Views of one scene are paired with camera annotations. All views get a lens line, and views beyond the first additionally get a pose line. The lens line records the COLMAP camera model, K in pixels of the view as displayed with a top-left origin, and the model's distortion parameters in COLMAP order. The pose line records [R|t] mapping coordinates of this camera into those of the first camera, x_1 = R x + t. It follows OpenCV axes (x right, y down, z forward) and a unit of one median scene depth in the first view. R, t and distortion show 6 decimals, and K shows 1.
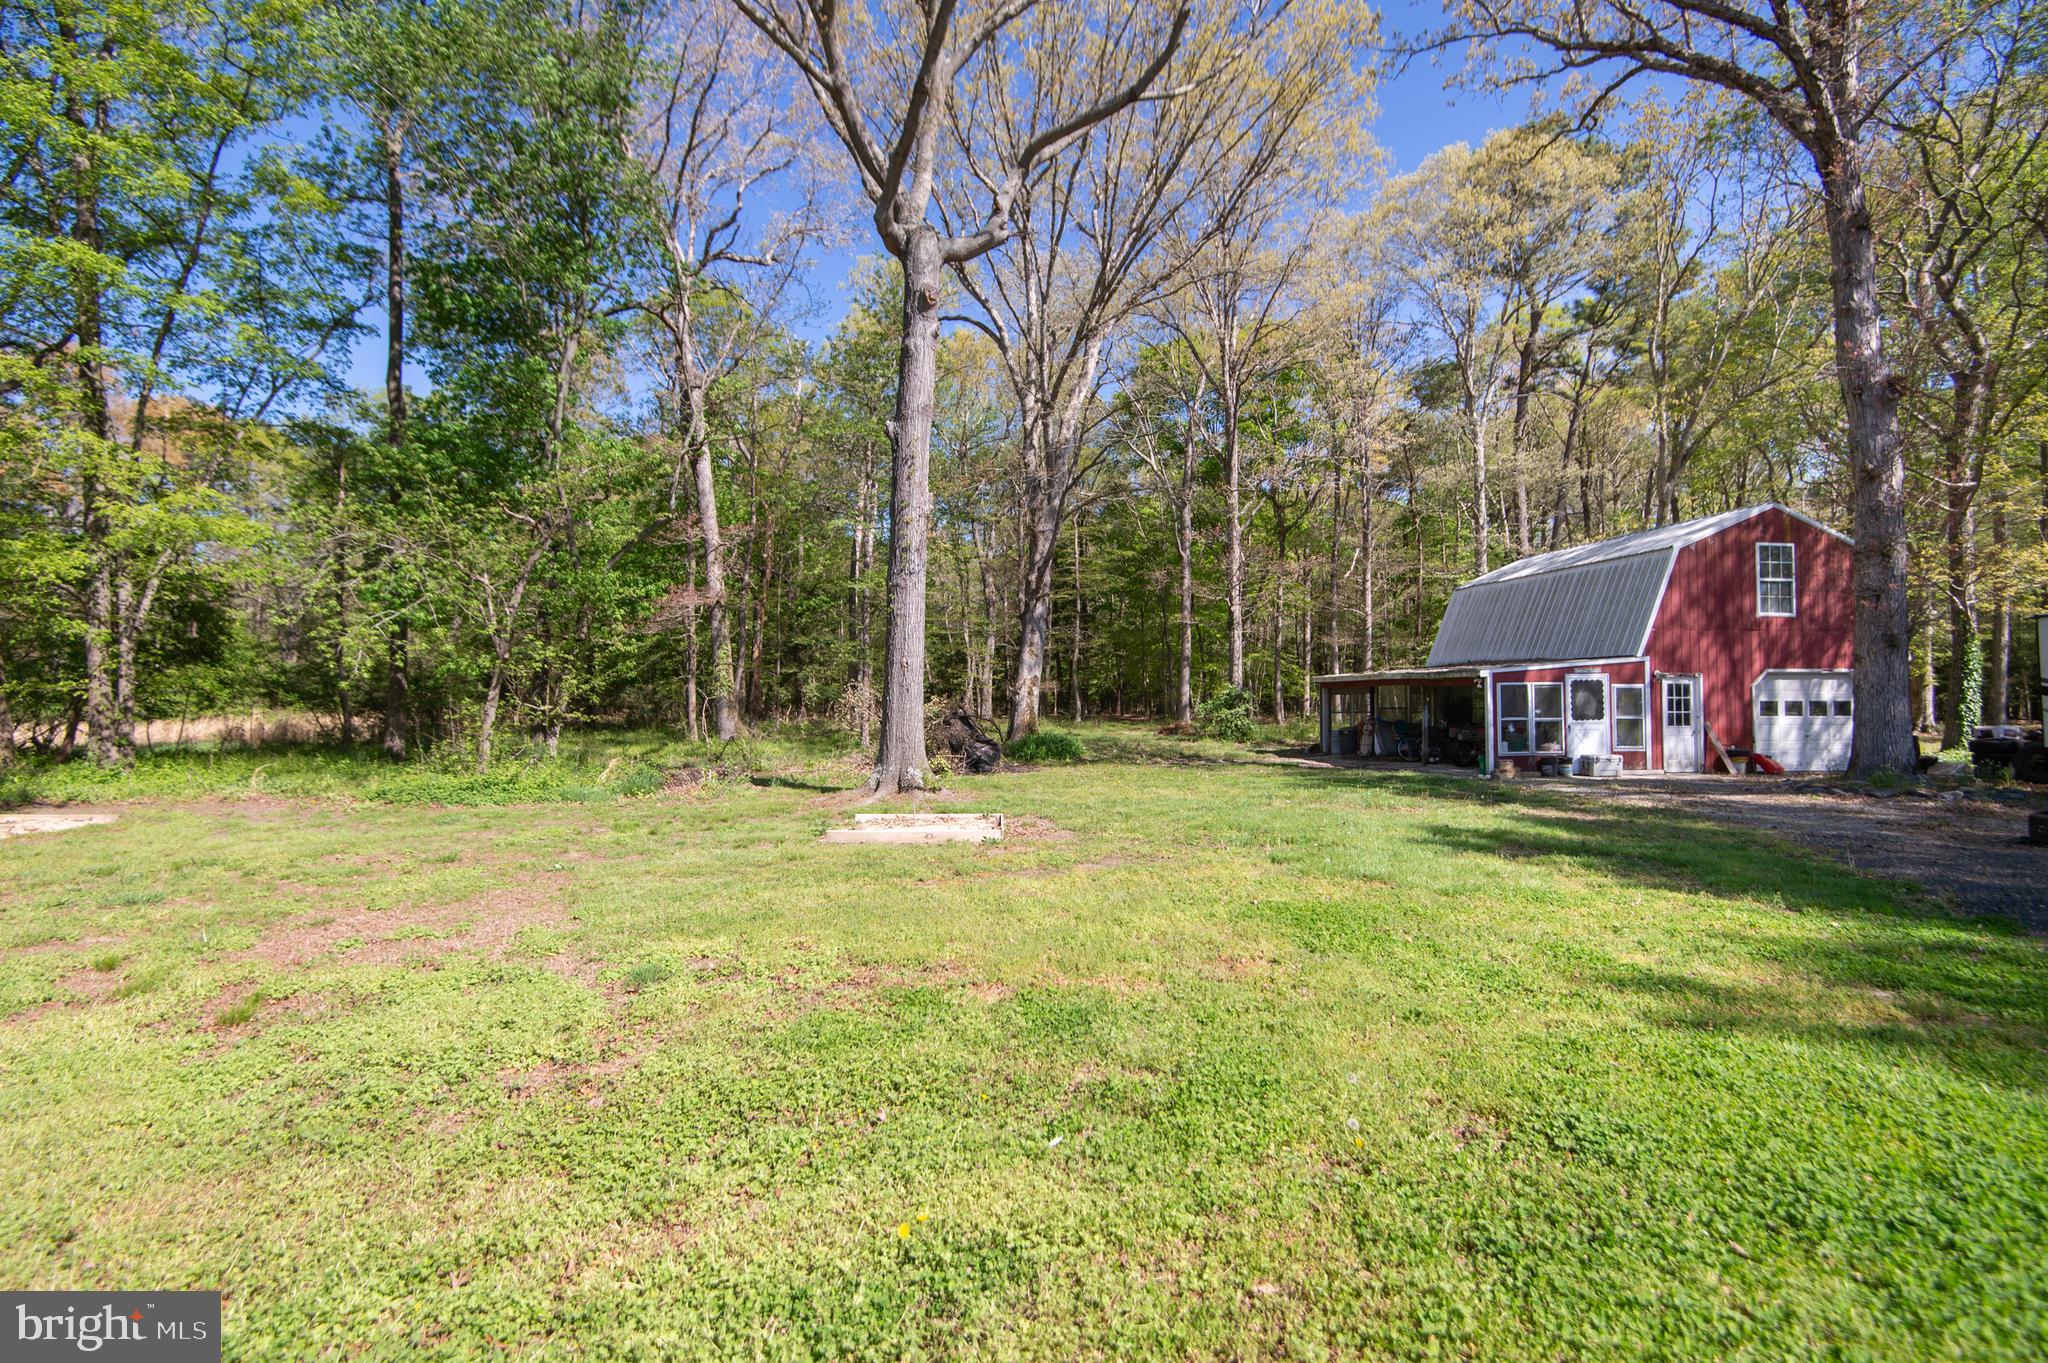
lens RADIAL K [[924.2, 0, 1028.2], [0, 924.2, 679.3], [0, 0, 1]] dist [0.000122, -0.000882]
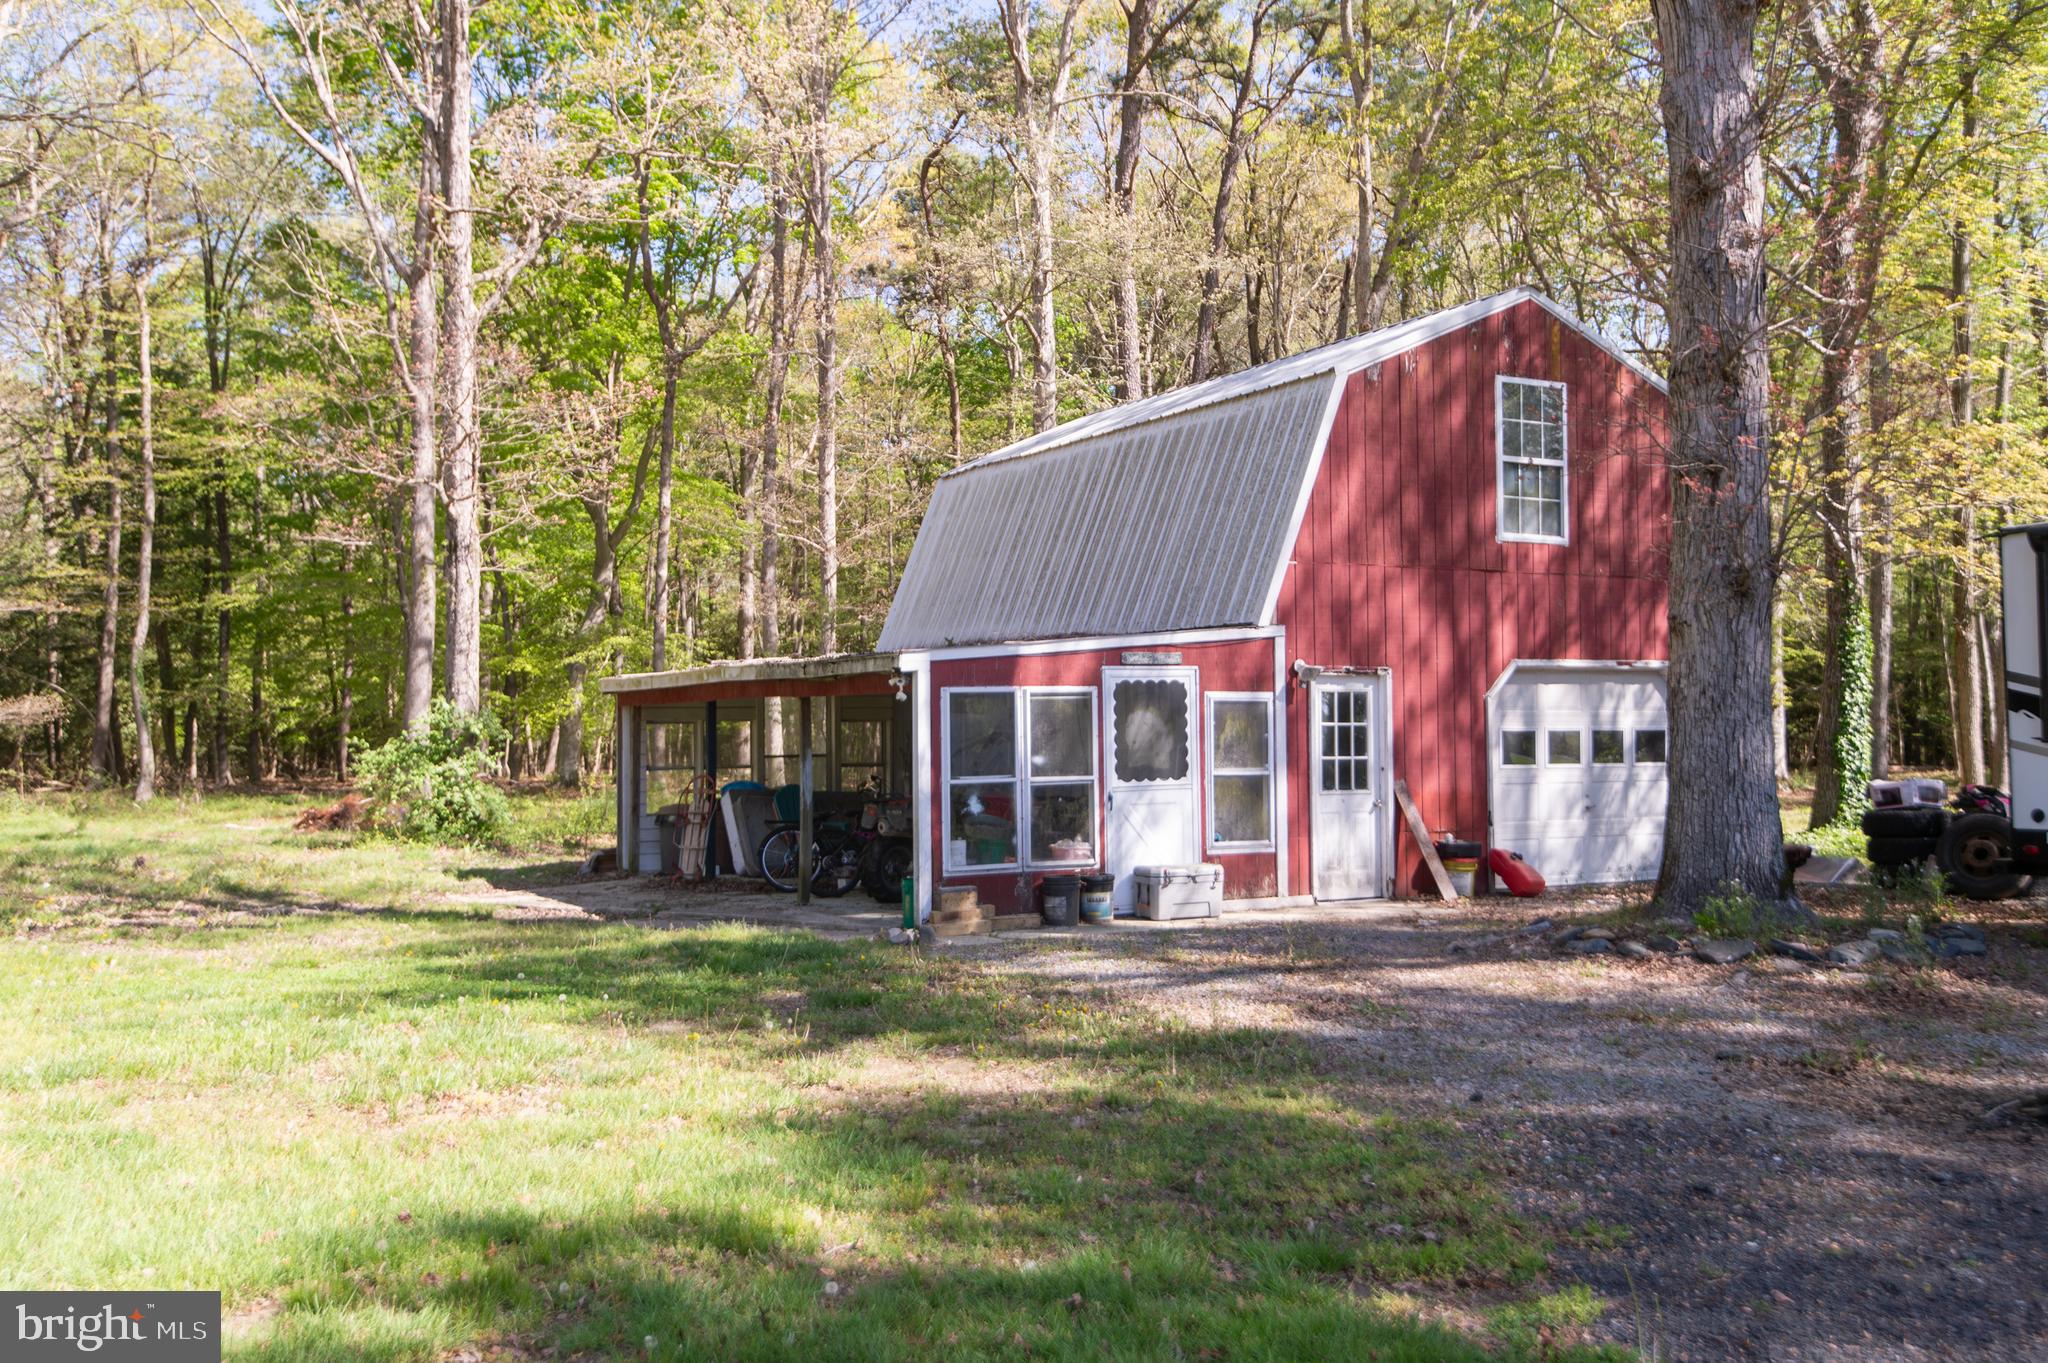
lens RADIAL K [[1988.9, 0, 1024.0], [0, 1988.9, 681.5], [0, 0, 1]] dist [0.051672, 0.001283]
pose [[0.915183, 0.004260, 0.403016, 0.200432], [-0.000995, 0.999965, -0.008310, 0.008008], [-0.403037, 0.007204, 0.915155, 0.222367]]
